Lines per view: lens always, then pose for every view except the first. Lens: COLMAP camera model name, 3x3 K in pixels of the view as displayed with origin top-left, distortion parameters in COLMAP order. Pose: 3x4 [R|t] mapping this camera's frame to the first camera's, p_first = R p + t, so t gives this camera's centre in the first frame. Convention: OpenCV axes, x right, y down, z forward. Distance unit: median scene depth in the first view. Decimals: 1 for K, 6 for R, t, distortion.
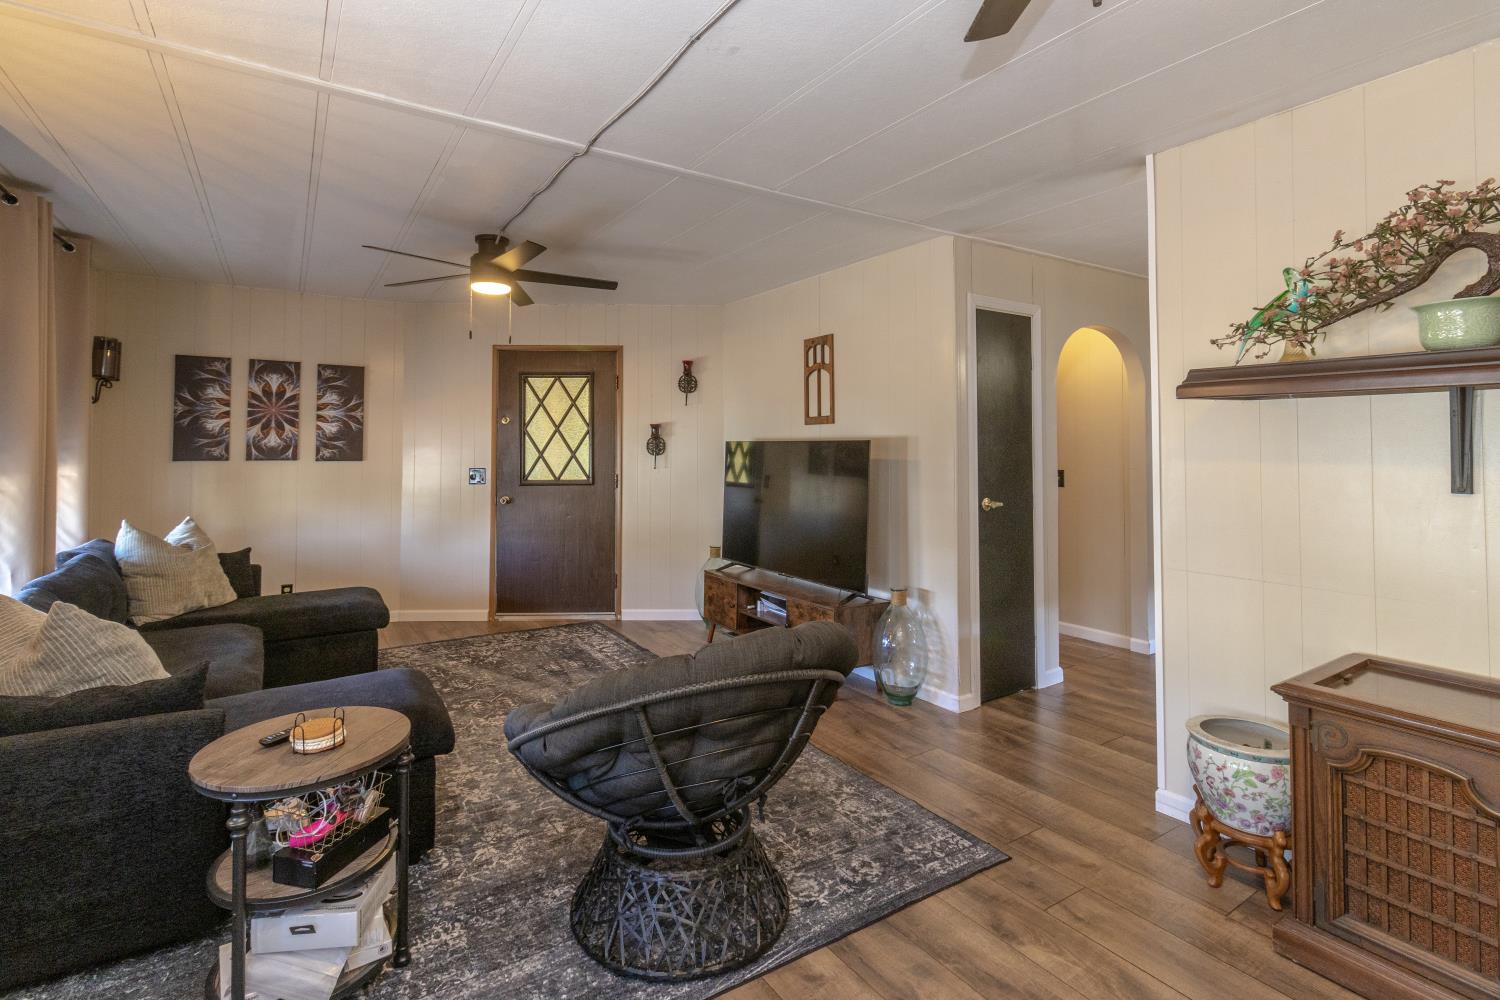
lens RADIAL K [[715.7, 0, 748.5], [0, 715.7, 428.0], [0, 0, 1]] dist [0.002600, 0.000470]
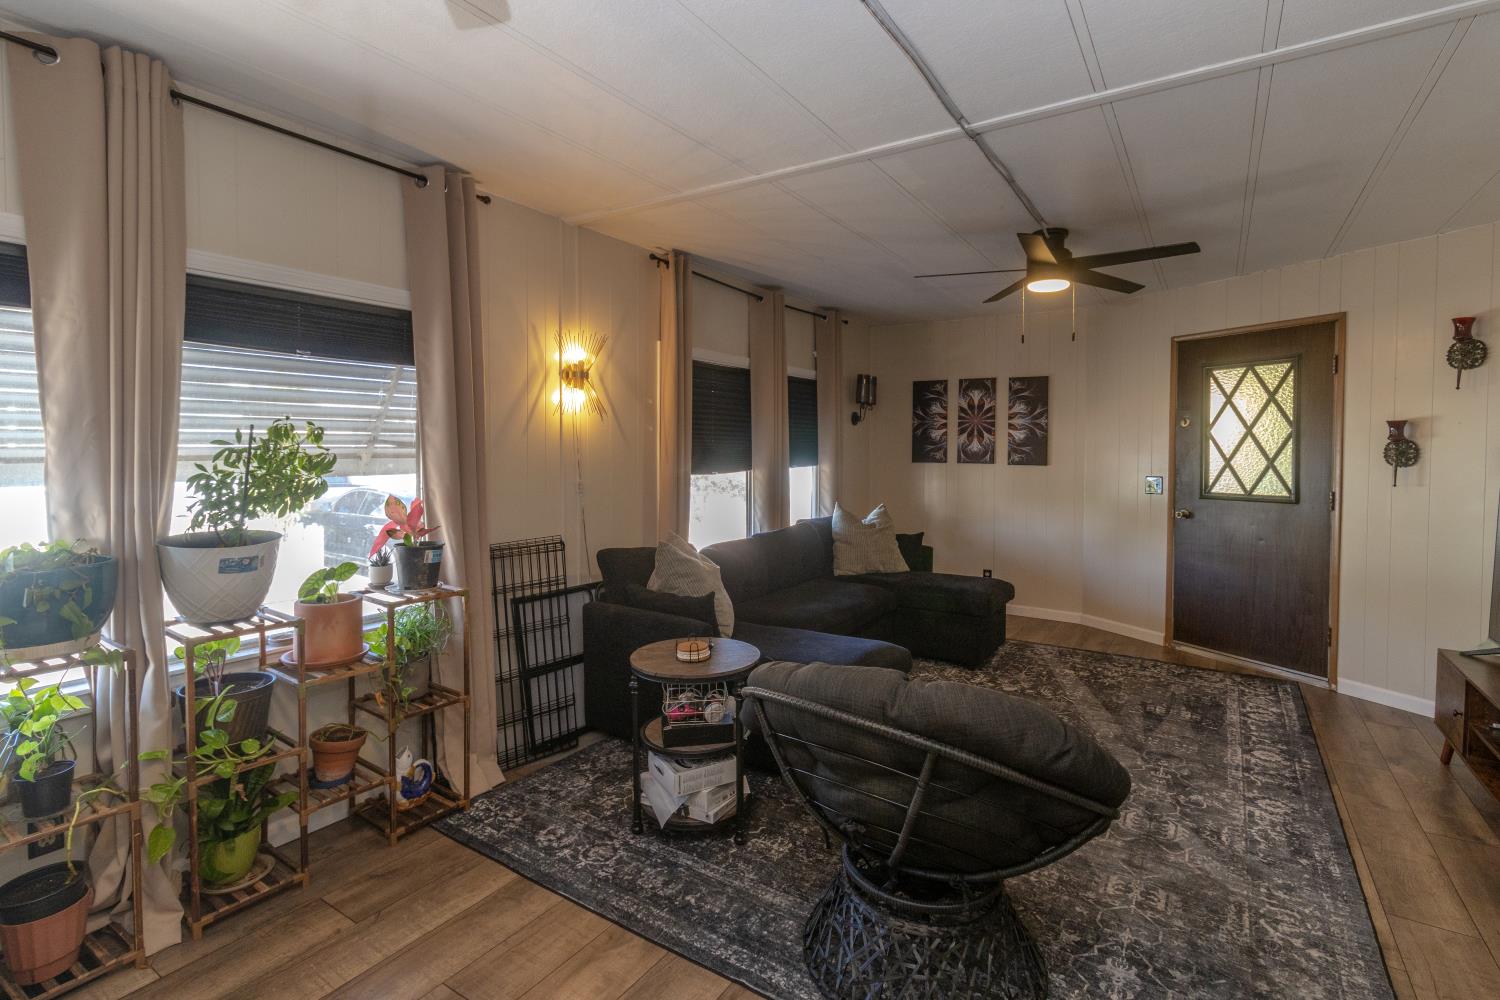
lens RADIAL K [[710.2, 0, 752.9], [0, 710.2, 467.0], [0, 0, 1]] dist [0.001559, 0.000410]
pose [[0.406653, 0.023387, -0.913283, 0.258653], [0.020259, 0.999196, 0.034607, 0.003139], [0.913358, -0.032575, 0.405852, 0.186760]]
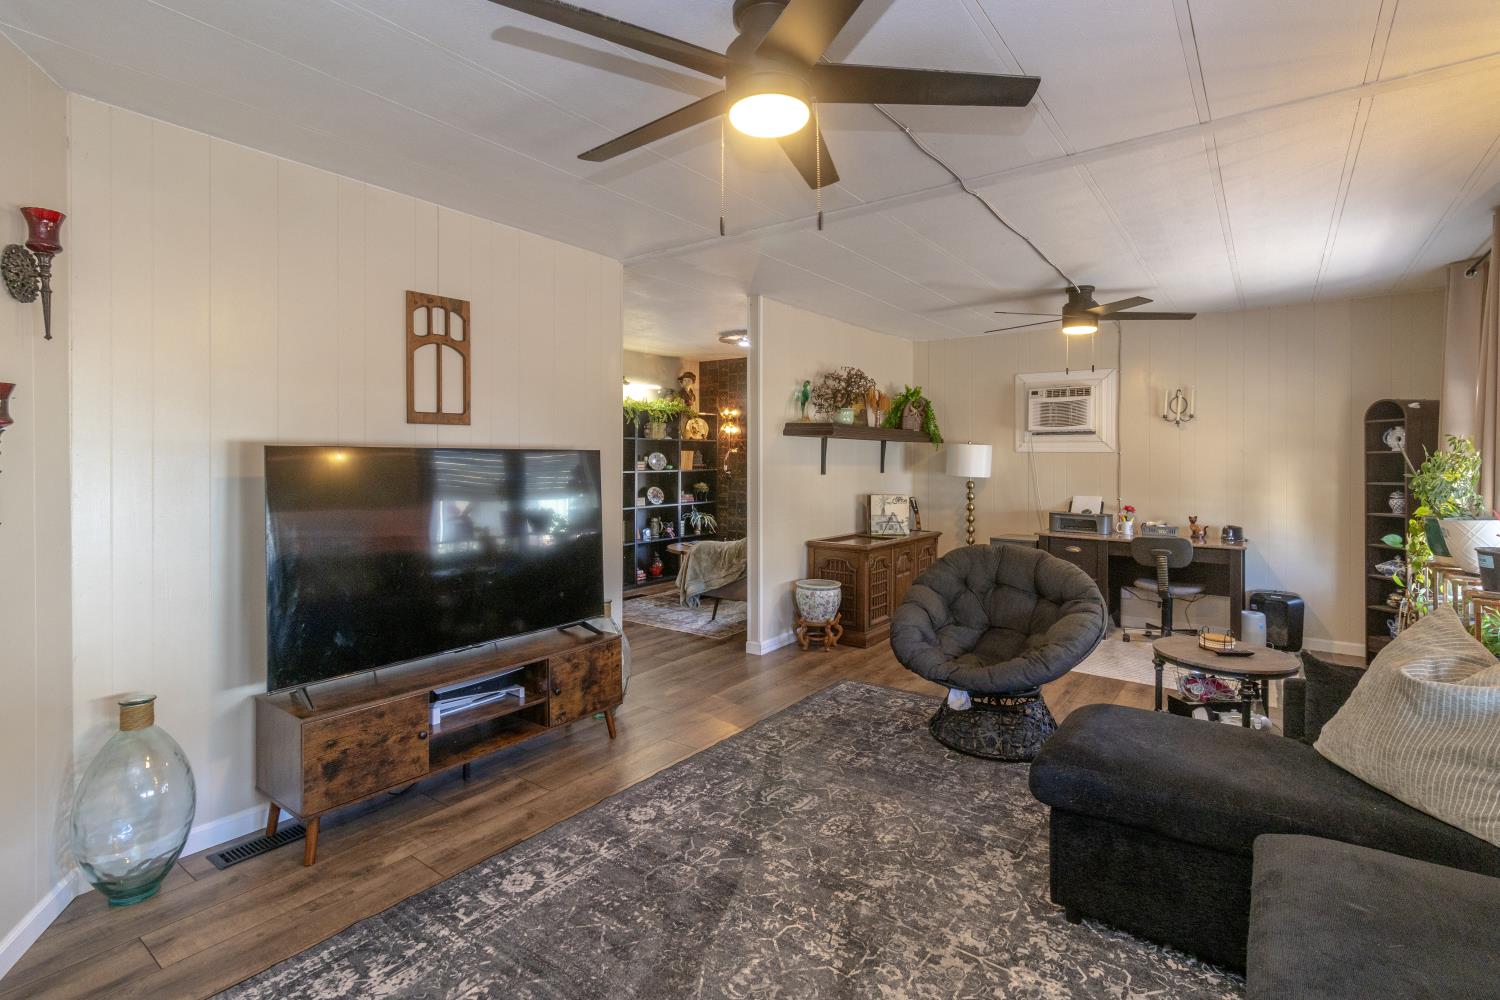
lens RADIAL K [[710.2, 0, 752.9], [0, 710.2, 467.0], [0, 0, 1]] dist [0.001559, 0.000410]
pose [[-0.356663, -0.014280, 0.934124, -0.584906], [-0.030324, 0.999533, 0.003702, 0.021760], [-0.933741, -0.027006, -0.356930, 0.872521]]
